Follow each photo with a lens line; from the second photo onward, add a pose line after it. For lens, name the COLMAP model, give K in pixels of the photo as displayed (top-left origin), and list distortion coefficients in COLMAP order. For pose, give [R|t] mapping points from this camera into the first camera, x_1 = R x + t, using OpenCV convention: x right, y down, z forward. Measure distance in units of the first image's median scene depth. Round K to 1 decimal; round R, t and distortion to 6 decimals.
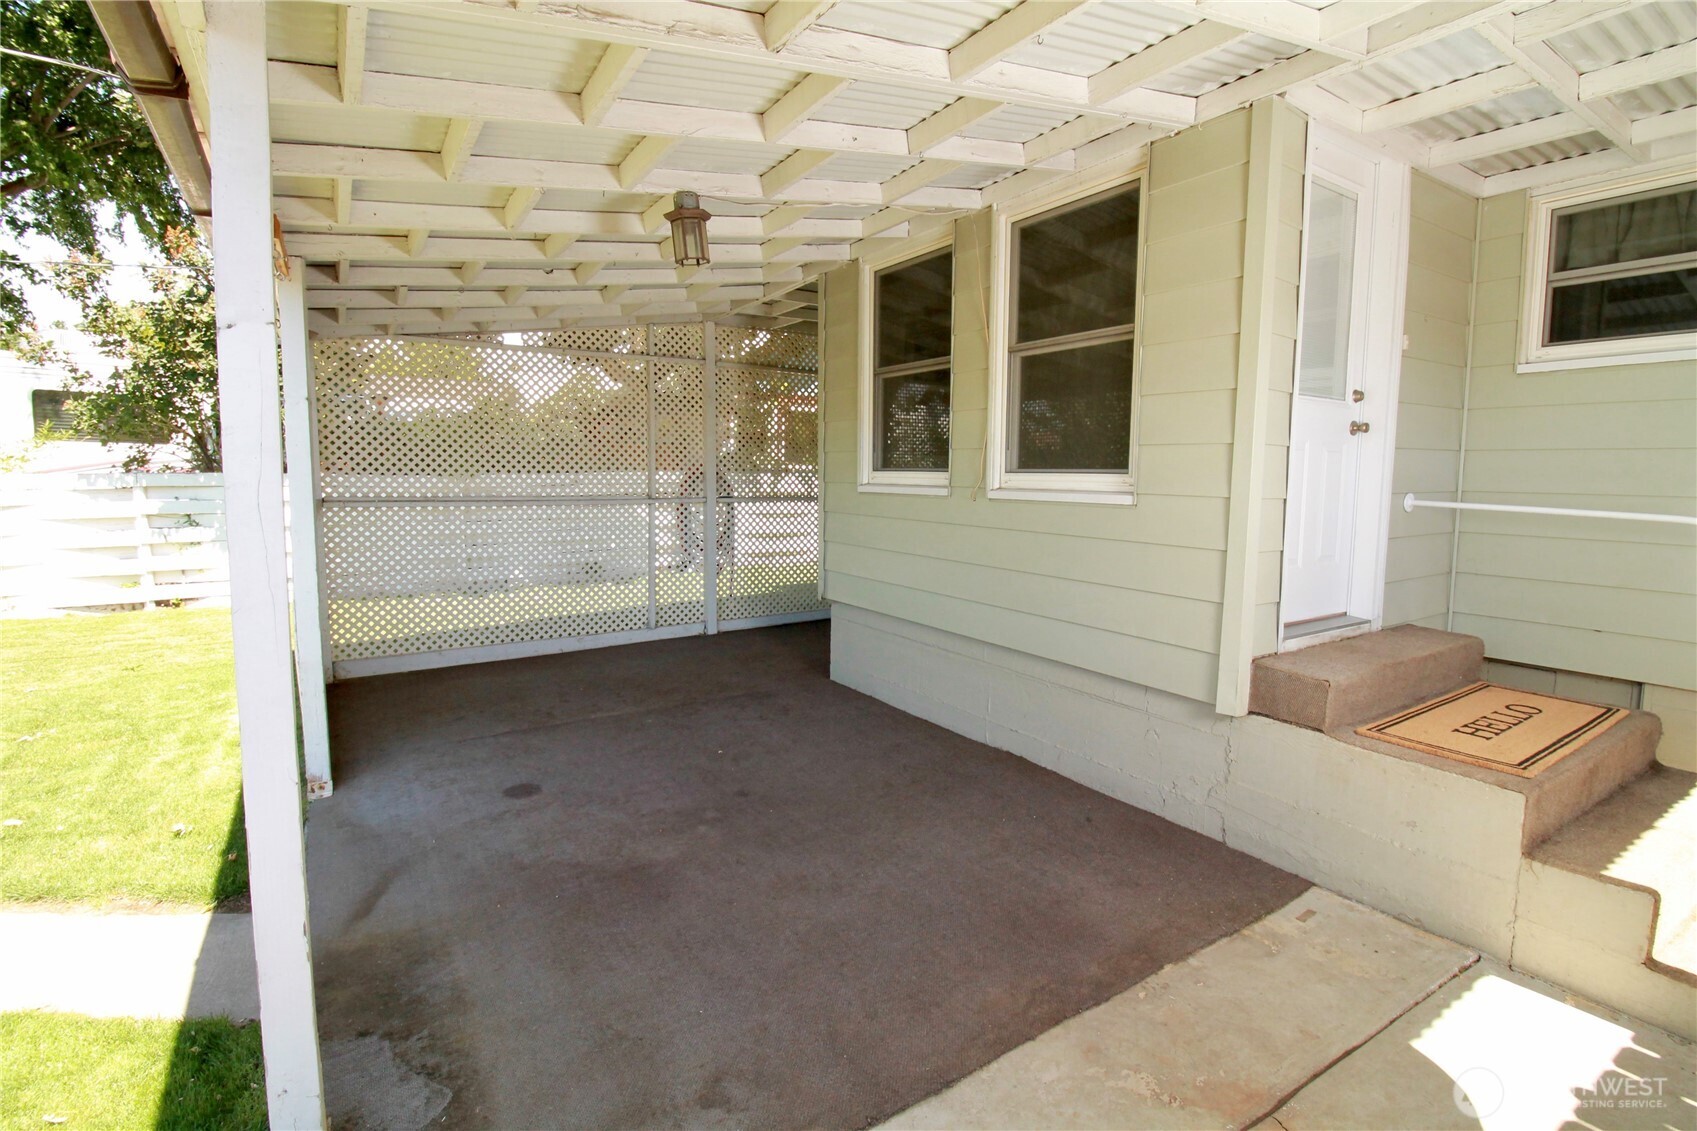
lens RADIAL K [[802.1, 0, 870.0], [0, 802.1, 546.7], [0, 0, 1]] dist [0.001979, -0.012827]
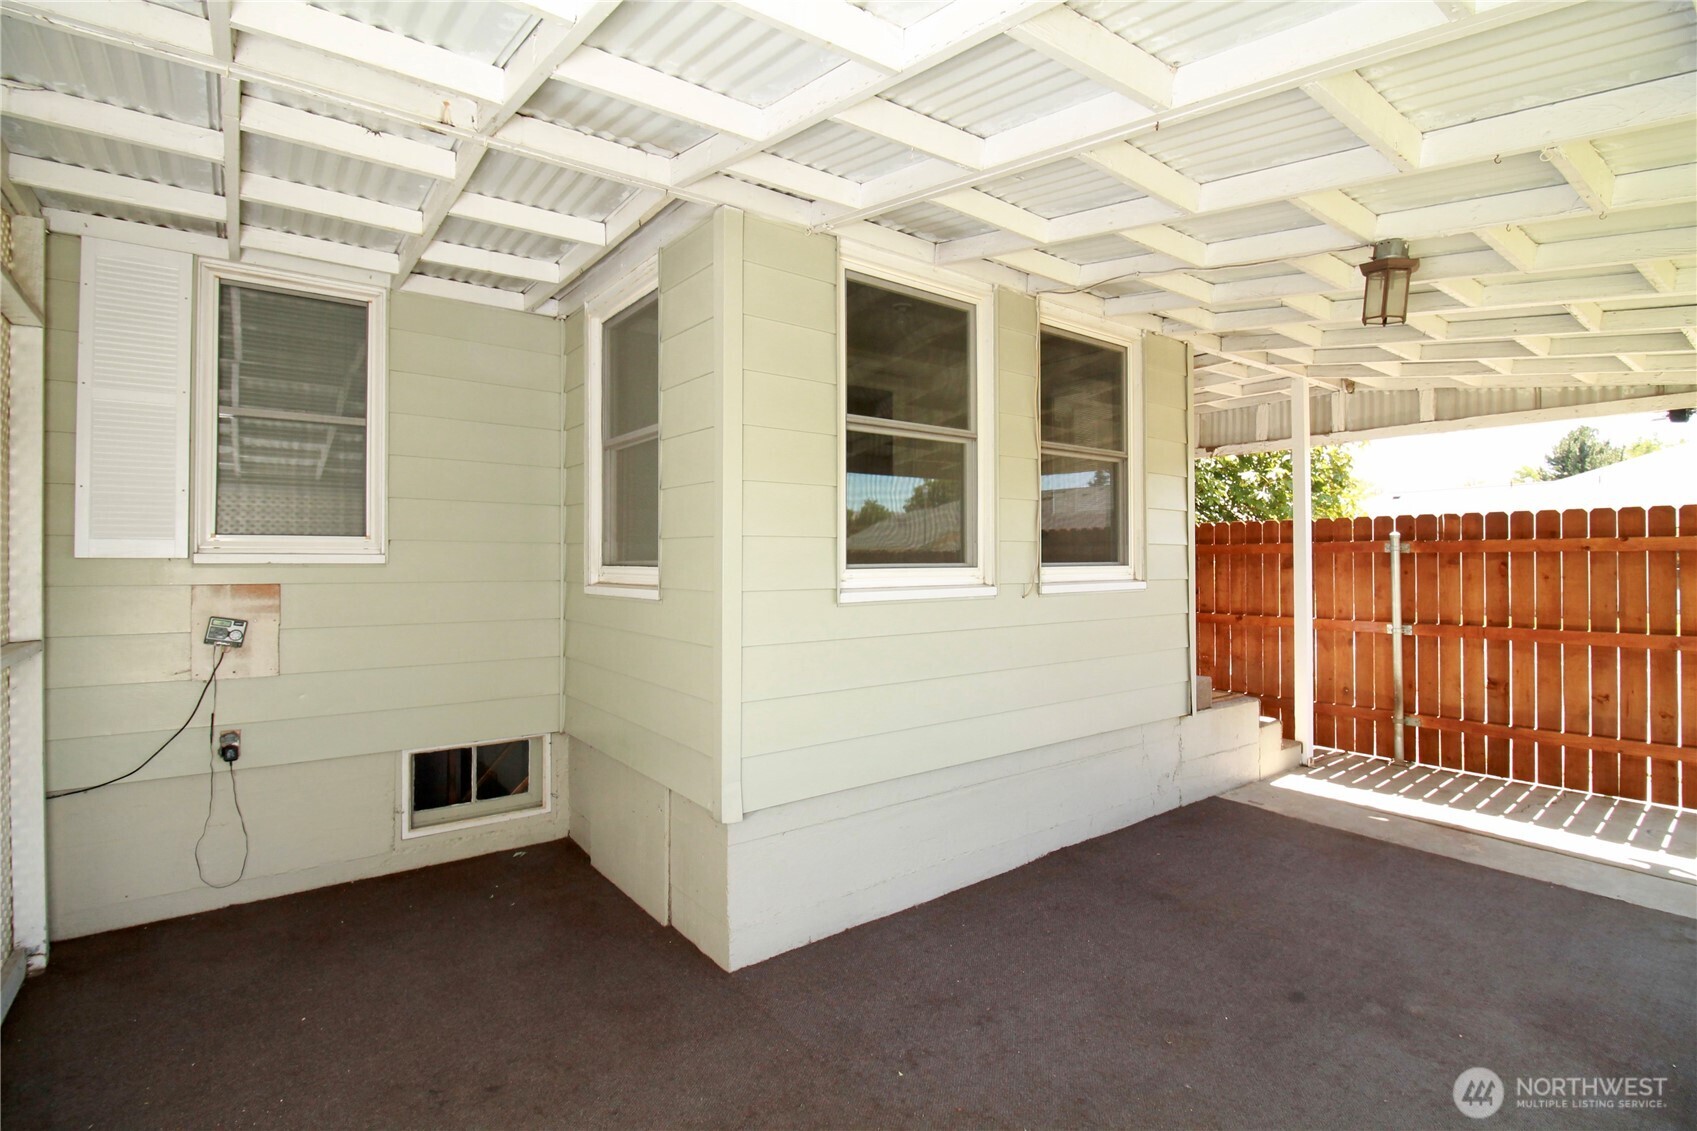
lens RADIAL K [[802.1, 0, 870.0], [0, 802.1, 546.7], [0, 0, 1]] dist [0.001979, -0.012827]
pose [[-0.082176, 0.006126, 0.996599, -0.944206], [0.095626, 0.995416, 0.001767, -0.164872], [-0.992020, 0.095446, -0.082385, 1.525354]]
